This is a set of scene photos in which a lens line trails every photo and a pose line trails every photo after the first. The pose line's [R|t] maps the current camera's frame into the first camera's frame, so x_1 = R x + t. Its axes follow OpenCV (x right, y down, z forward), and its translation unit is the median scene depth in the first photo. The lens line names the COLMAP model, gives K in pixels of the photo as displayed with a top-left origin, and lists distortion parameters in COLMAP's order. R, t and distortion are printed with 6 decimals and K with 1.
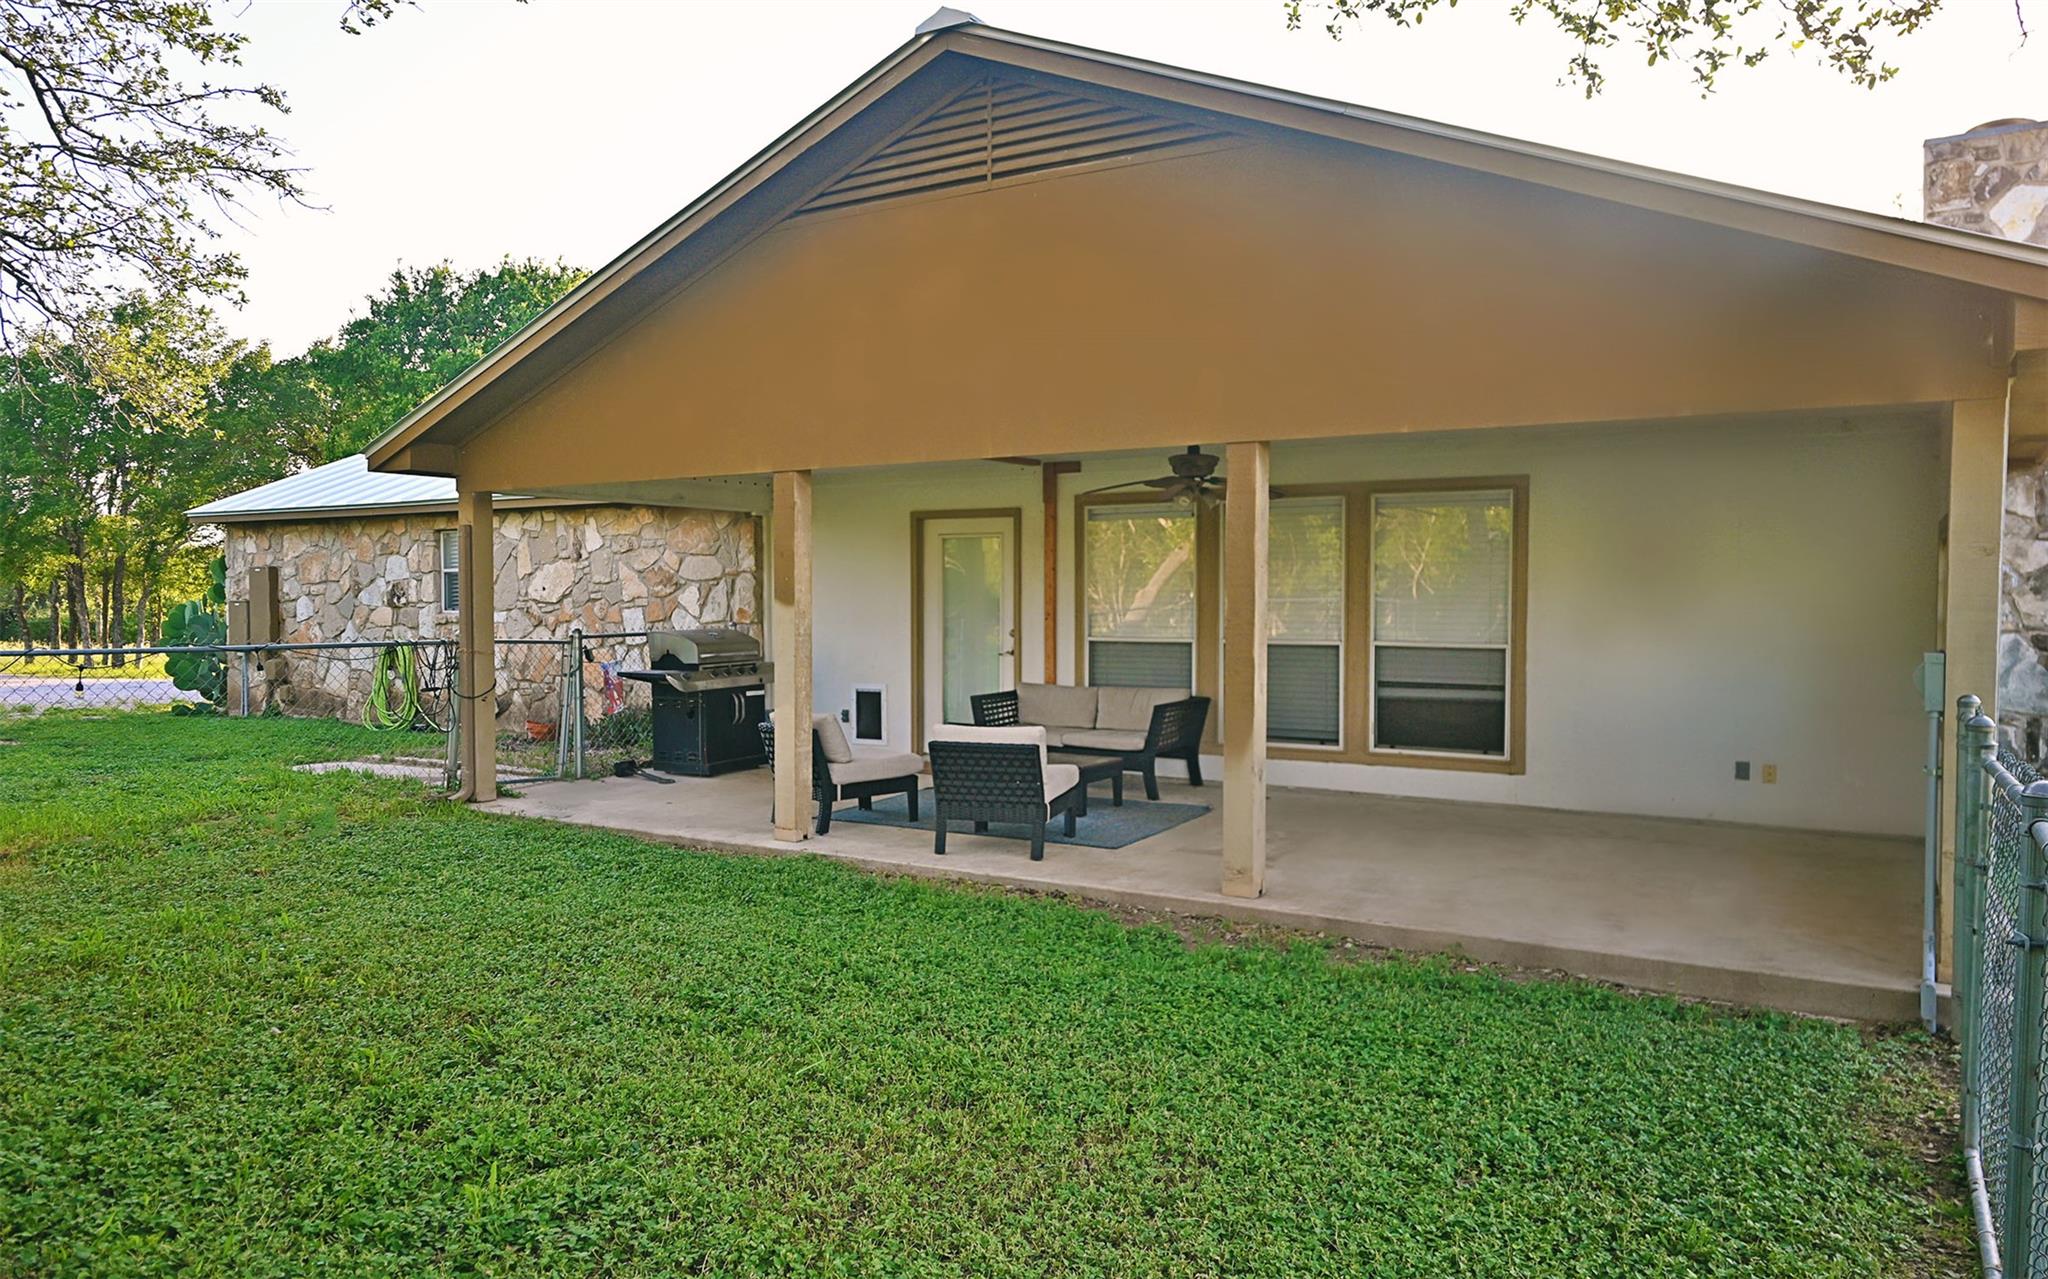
lens RADIAL K [[1386.5, 0, 1035.5], [0, 1386.5, 639.2], [0, 0, 1]] dist [-0.001462, 0.001815]
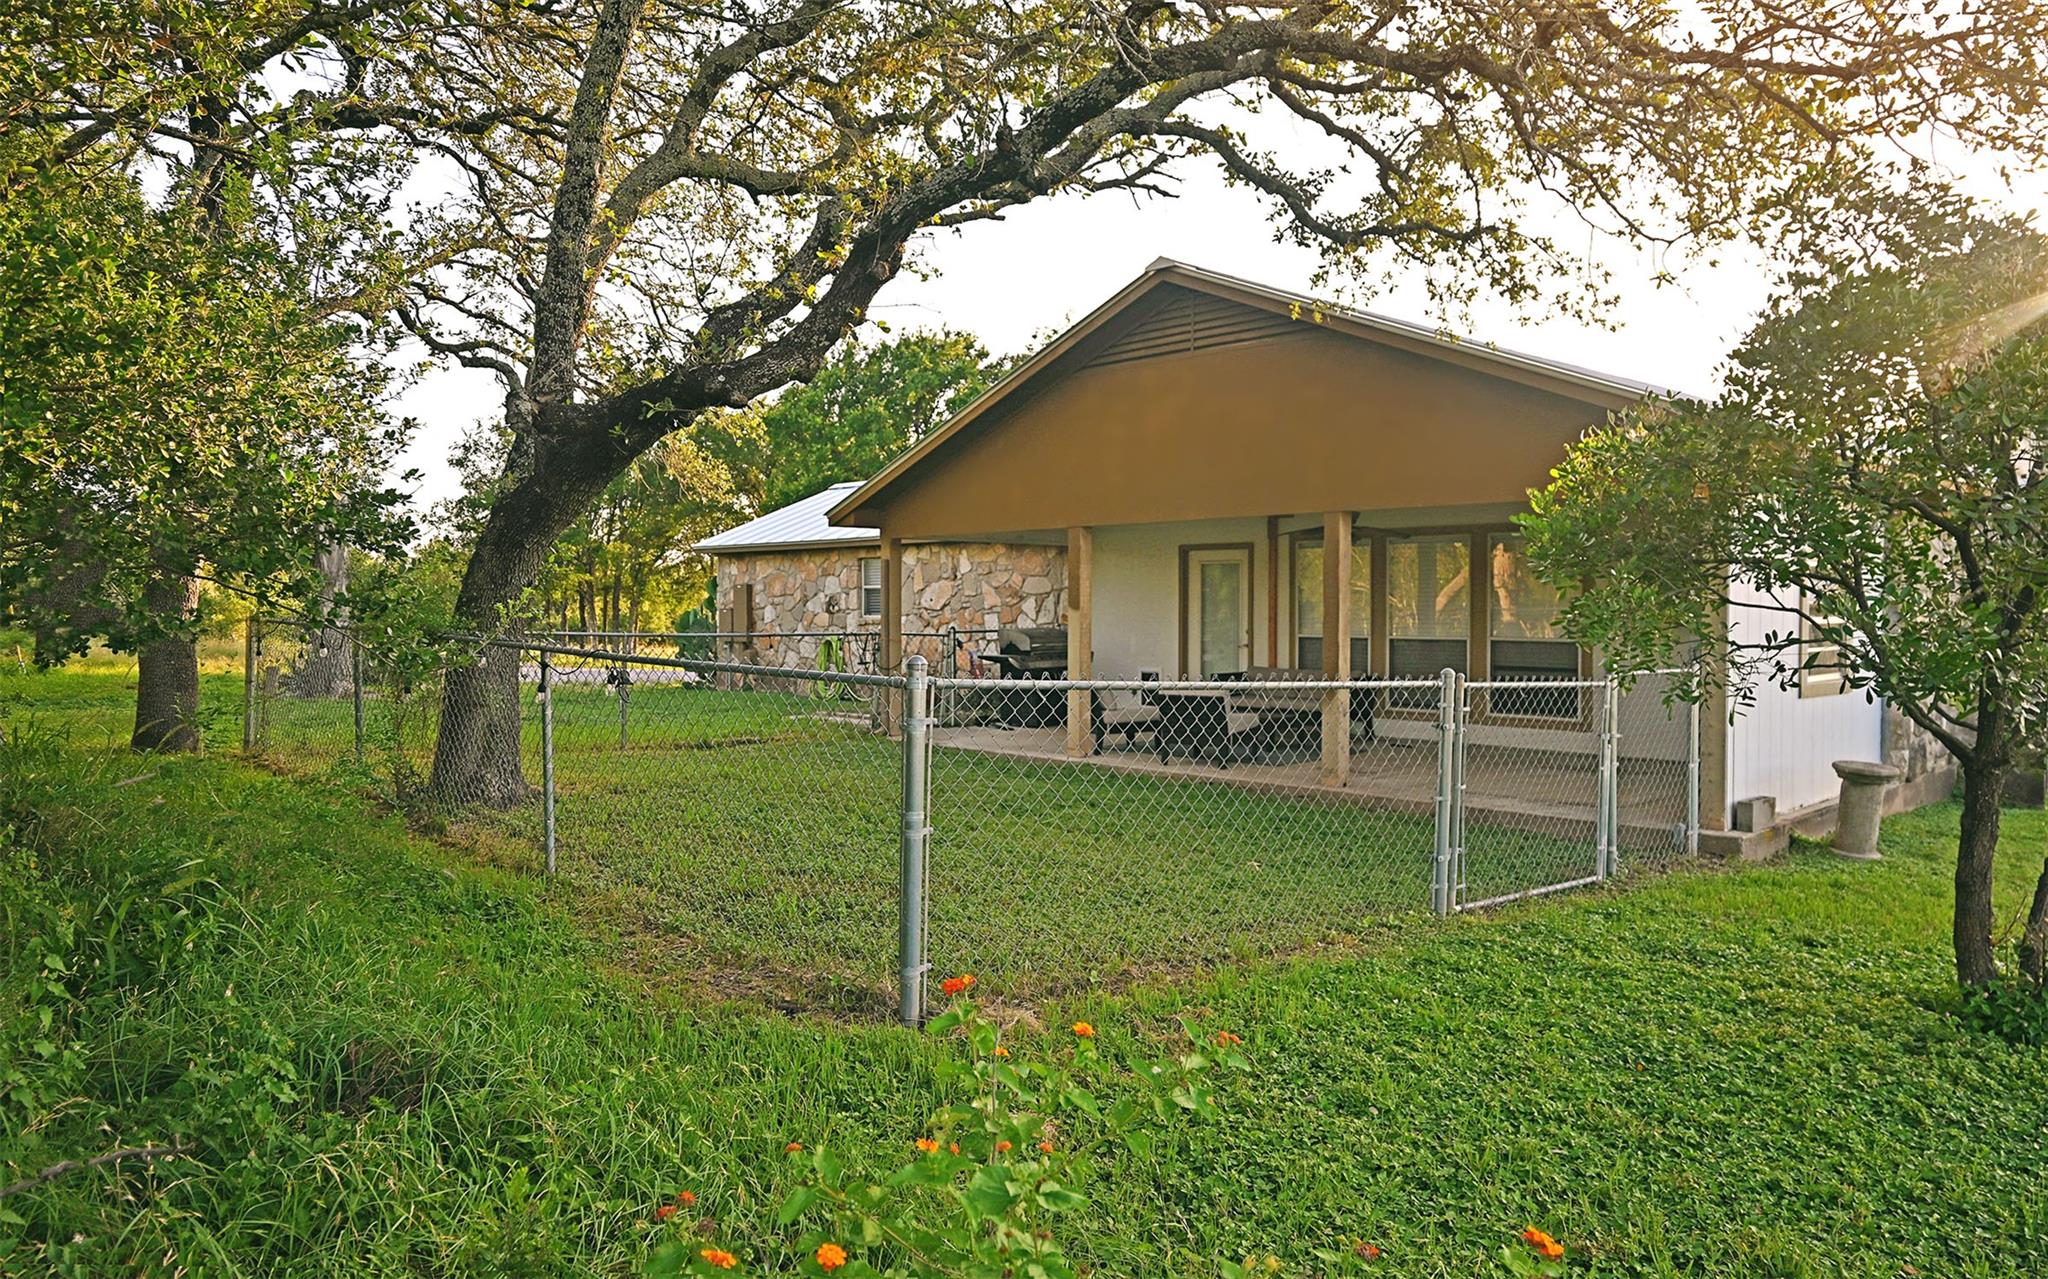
lens RADIAL K [[1386.5, 0, 1021.7], [0, 1386.5, 636.2], [0, 0, 1]] dist [-0.001462, 0.001815]
pose [[0.963053, 0.006707, -0.269229, 0.129341], [-0.009228, 0.999925, -0.008098, 0.012675], [0.269154, 0.010283, 0.963042, -0.378093]]
